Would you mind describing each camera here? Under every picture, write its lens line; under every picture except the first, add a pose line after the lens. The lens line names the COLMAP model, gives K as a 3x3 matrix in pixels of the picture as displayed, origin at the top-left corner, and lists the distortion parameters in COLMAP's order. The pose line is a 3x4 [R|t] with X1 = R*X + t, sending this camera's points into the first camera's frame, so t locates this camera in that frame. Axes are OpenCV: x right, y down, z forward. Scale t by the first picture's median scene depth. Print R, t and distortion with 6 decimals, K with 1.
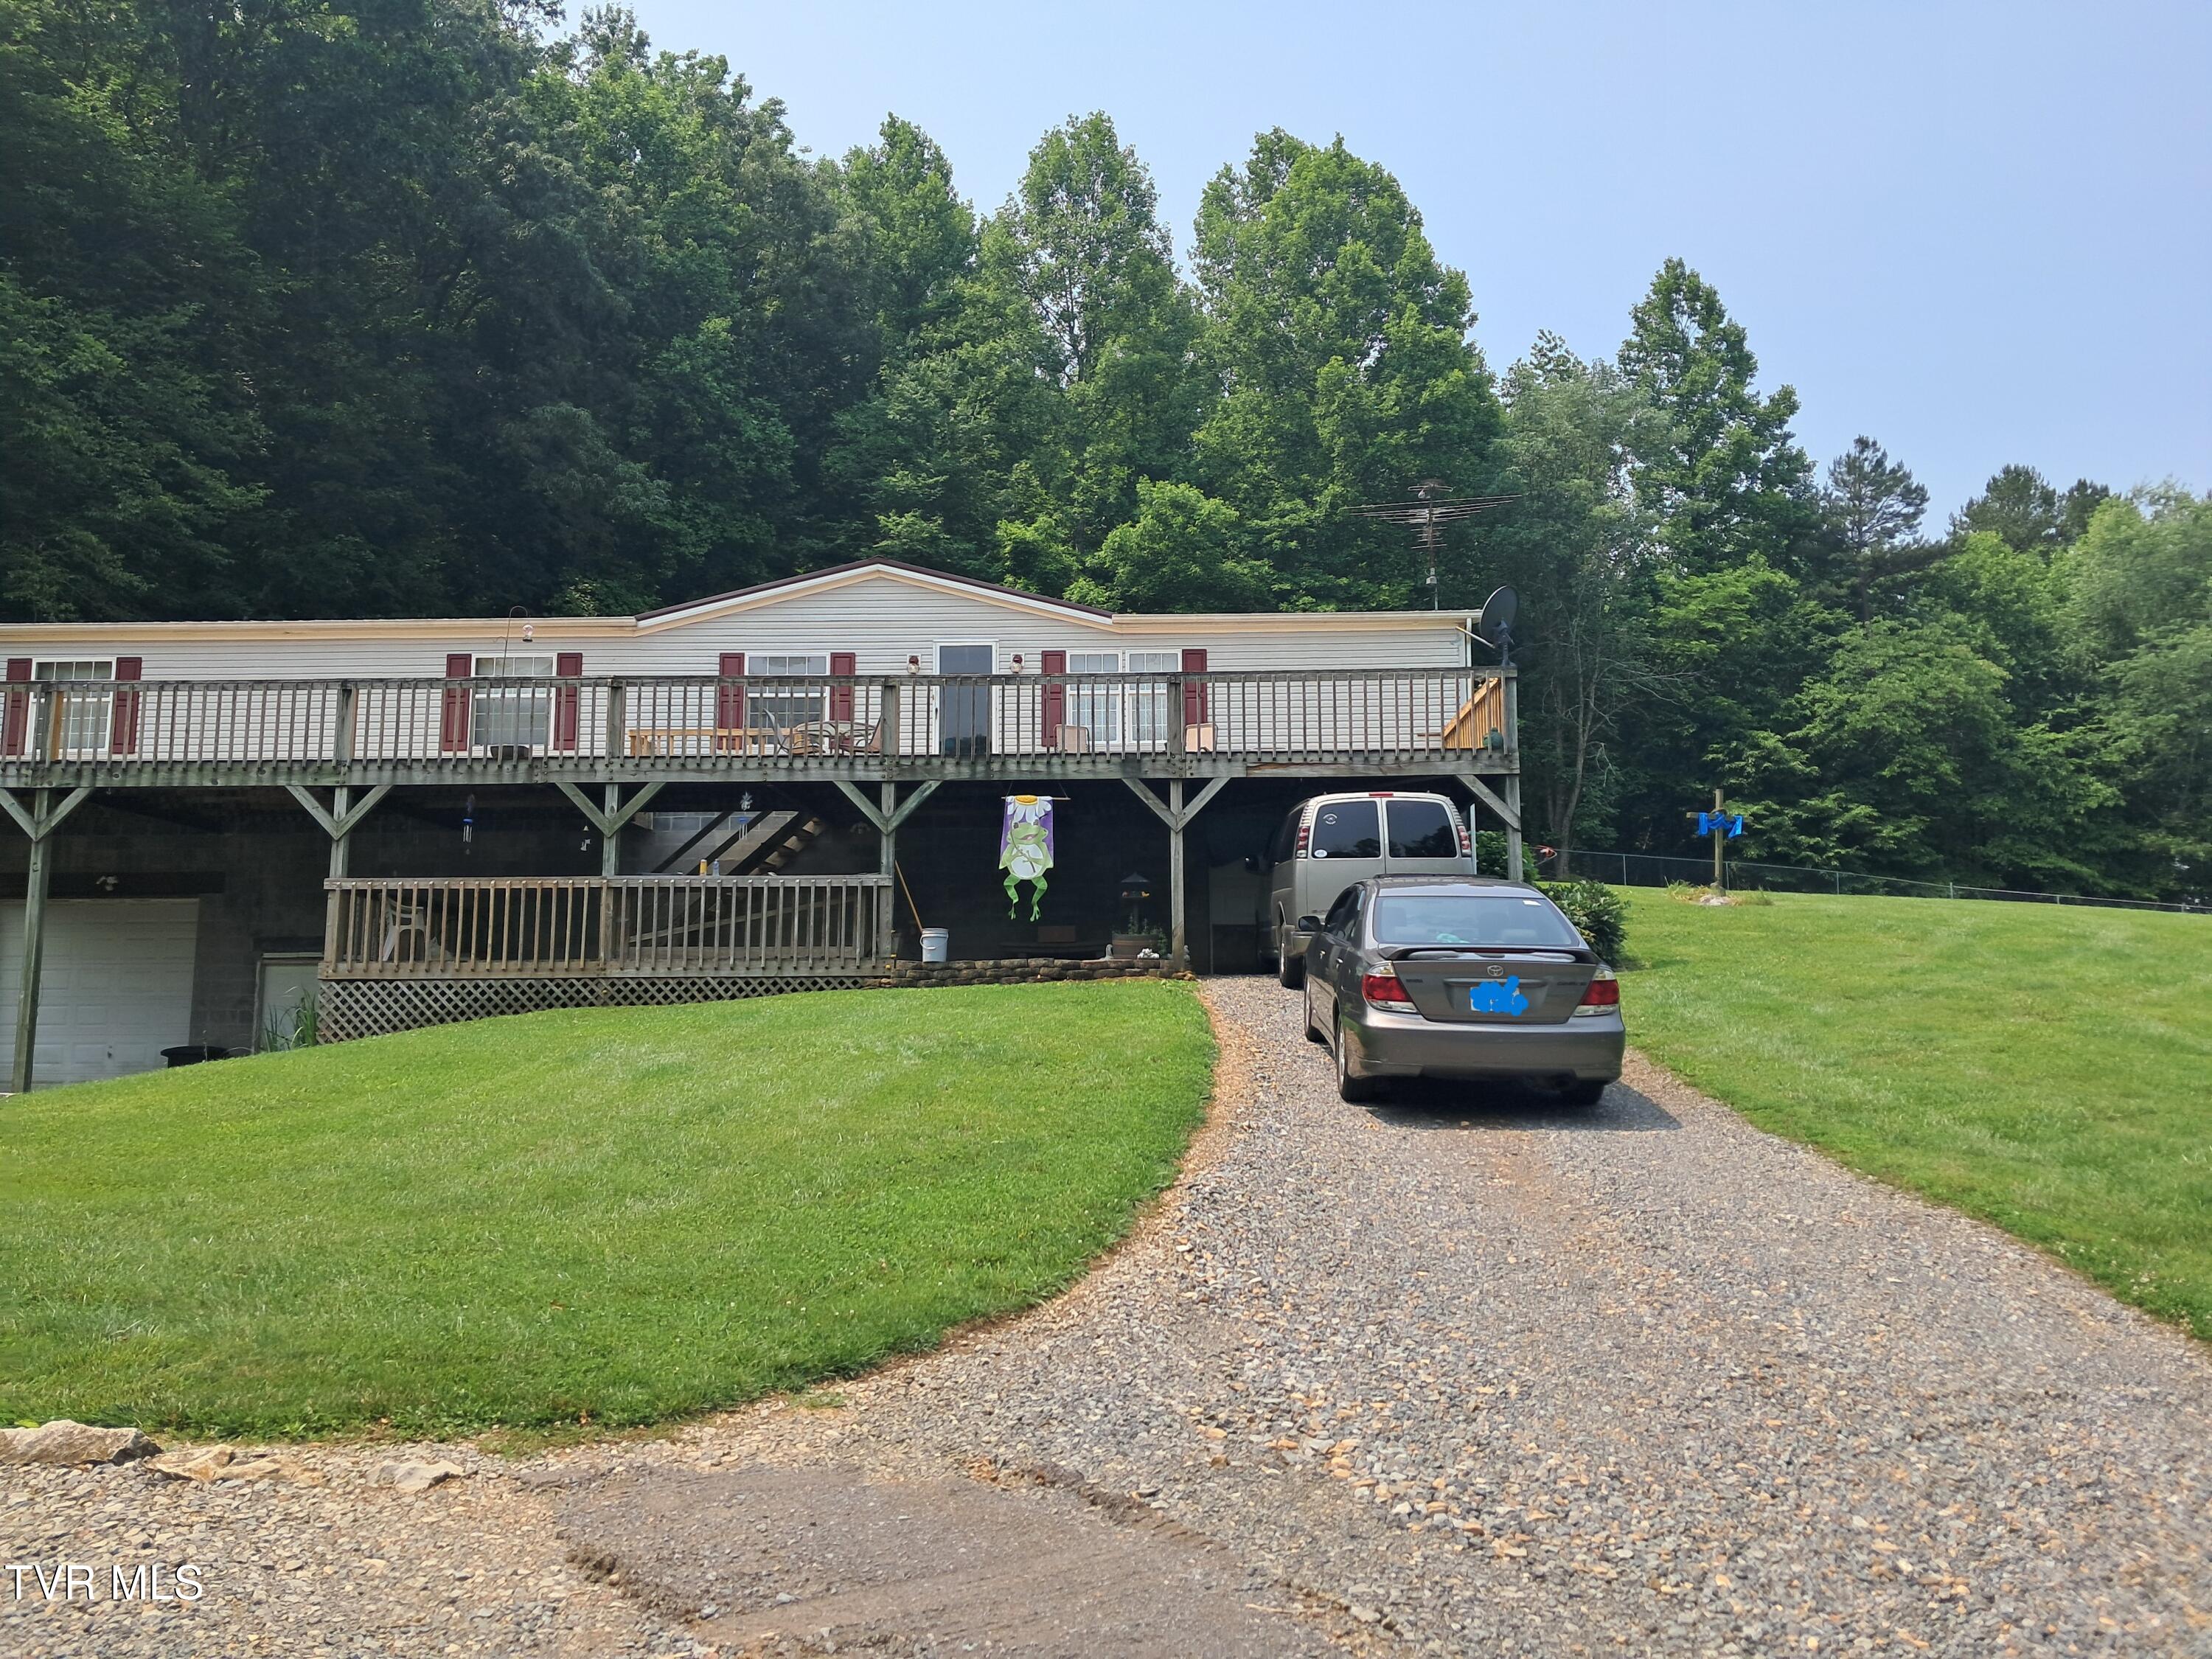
lens RADIAL K [[1644.0, 0, 1106.0], [0, 1644.0, 829.5], [0, 0, 1]] dist [0.160495, -0.279837]
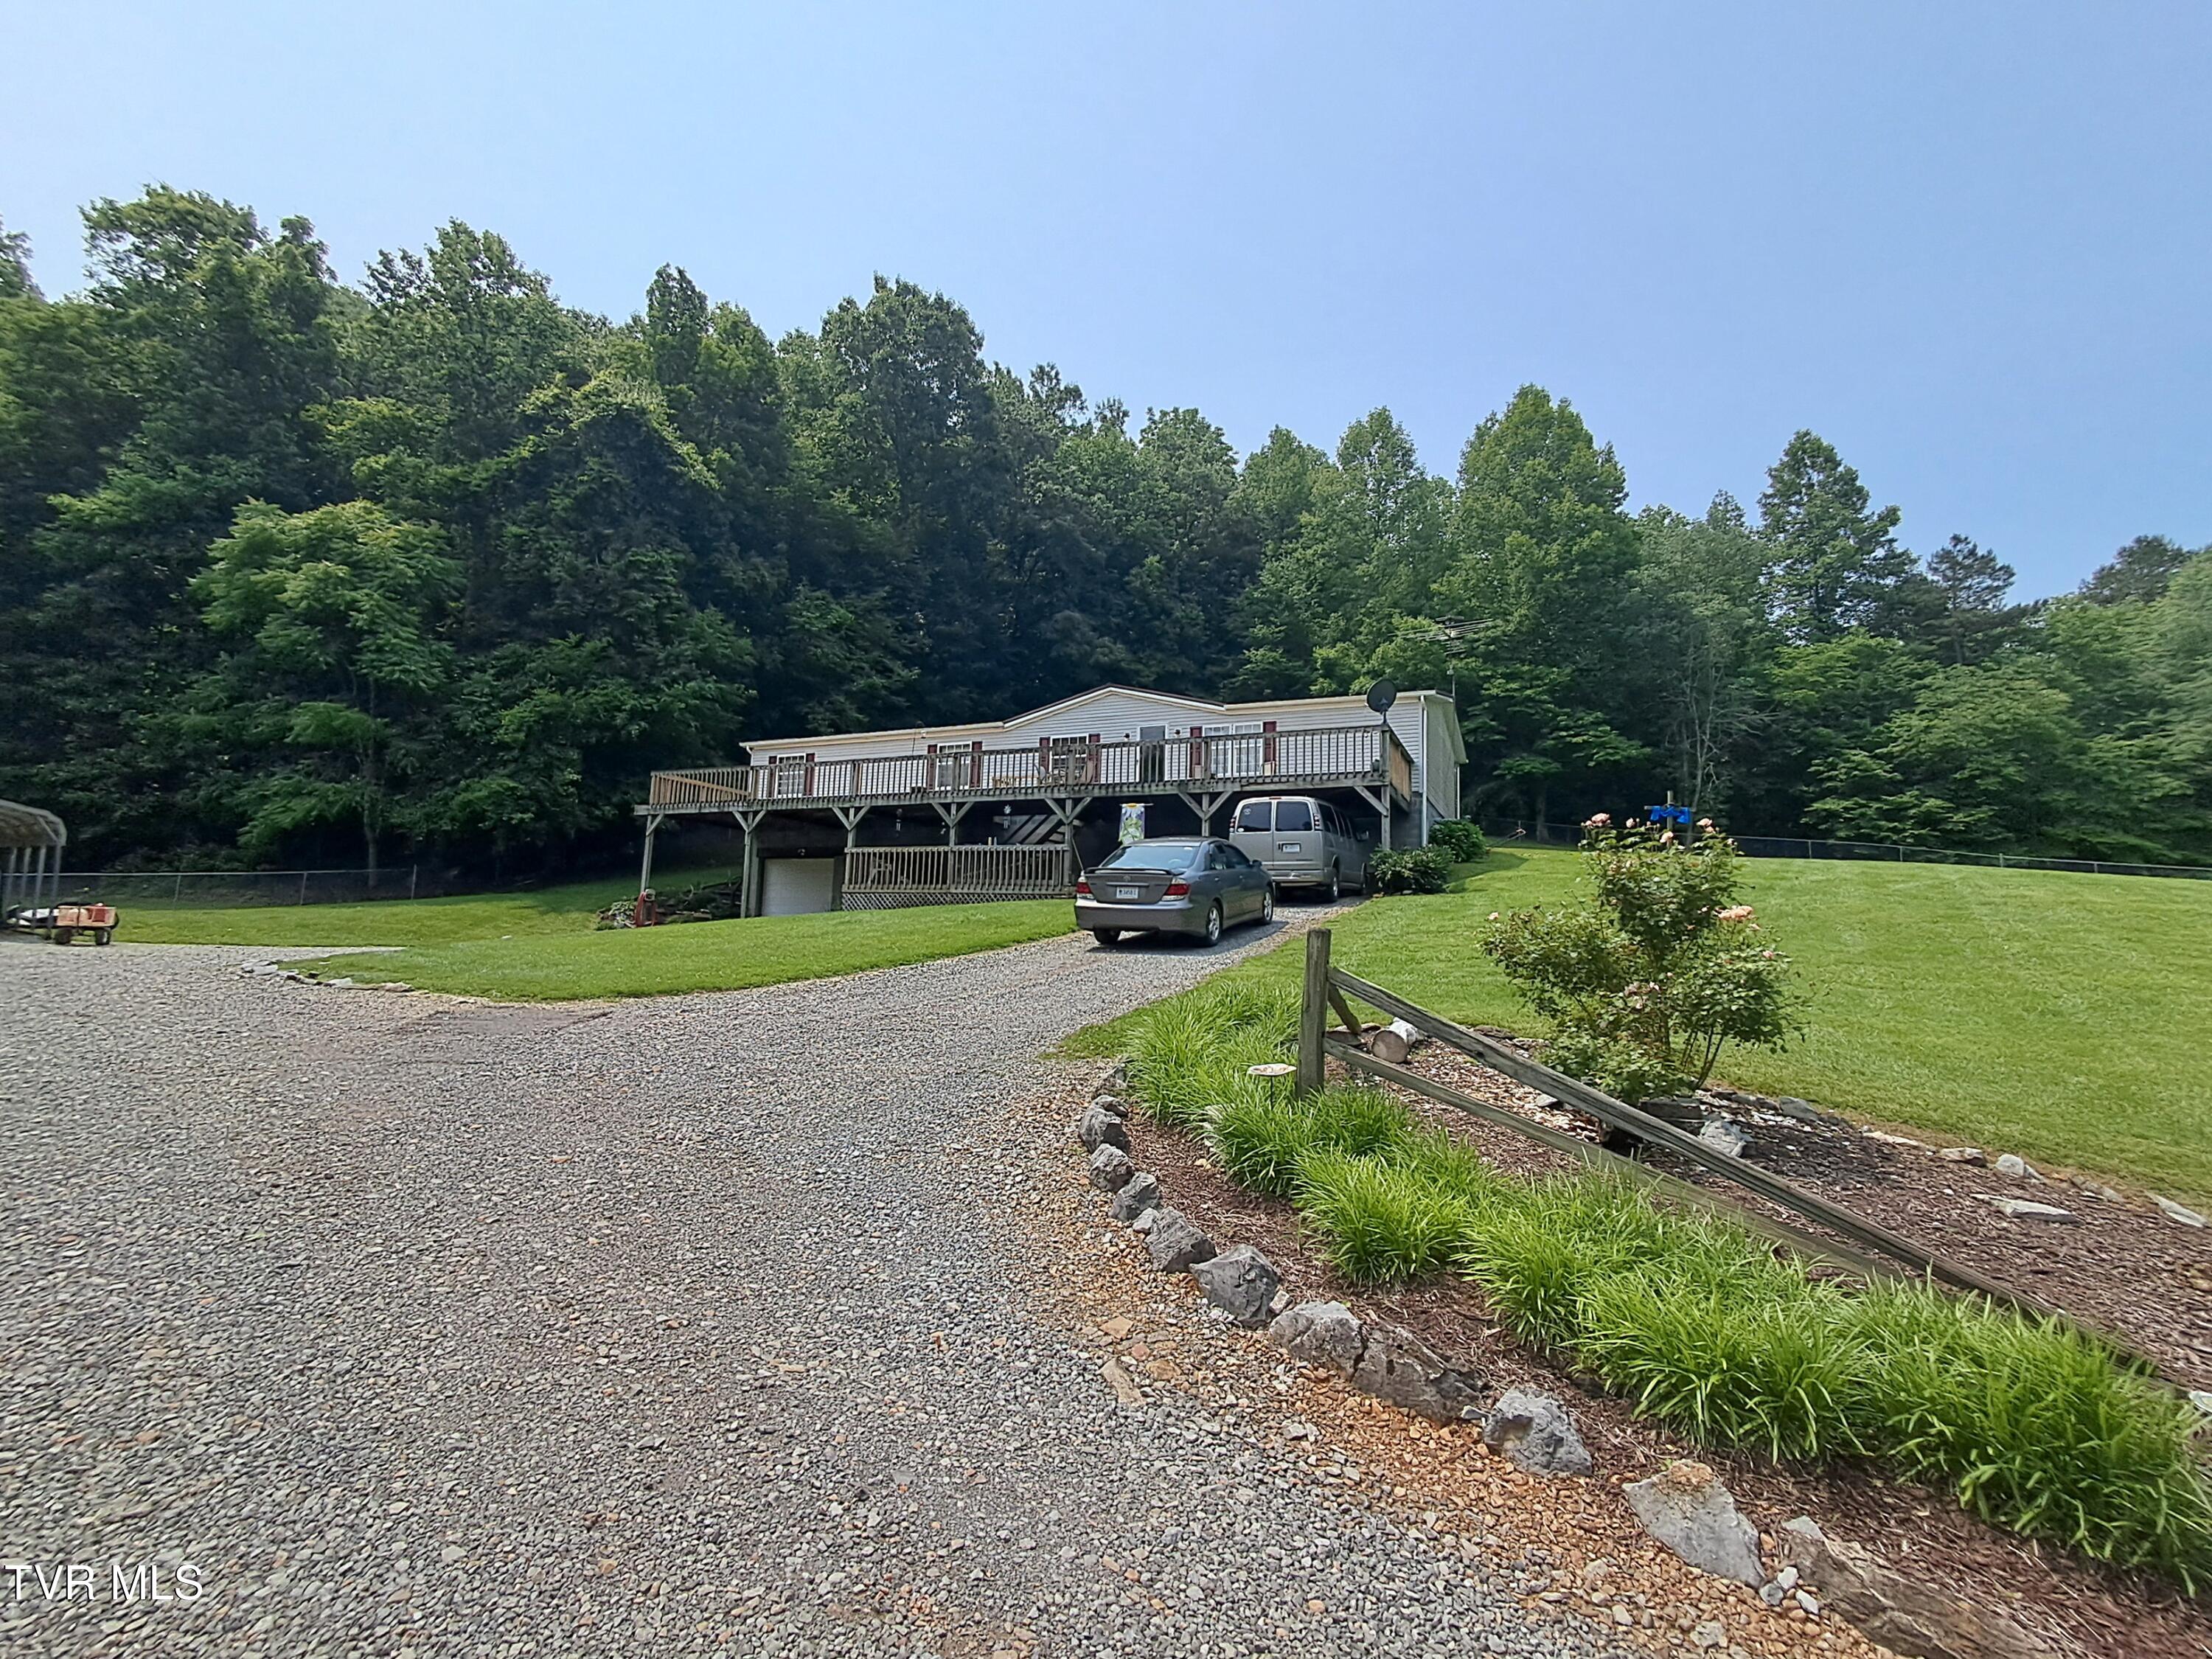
lens RADIAL K [[971.0, 0, 1106.0], [0, 971.0, 829.5], [0, 0, 1]] dist [0.002313, 0.017671]
pose [[0.924811, -0.013829, -0.380176, 0.293395], [0.013380, 0.999903, -0.003822, 0.011687], [0.380192, -0.001552, 0.924906, -0.066180]]
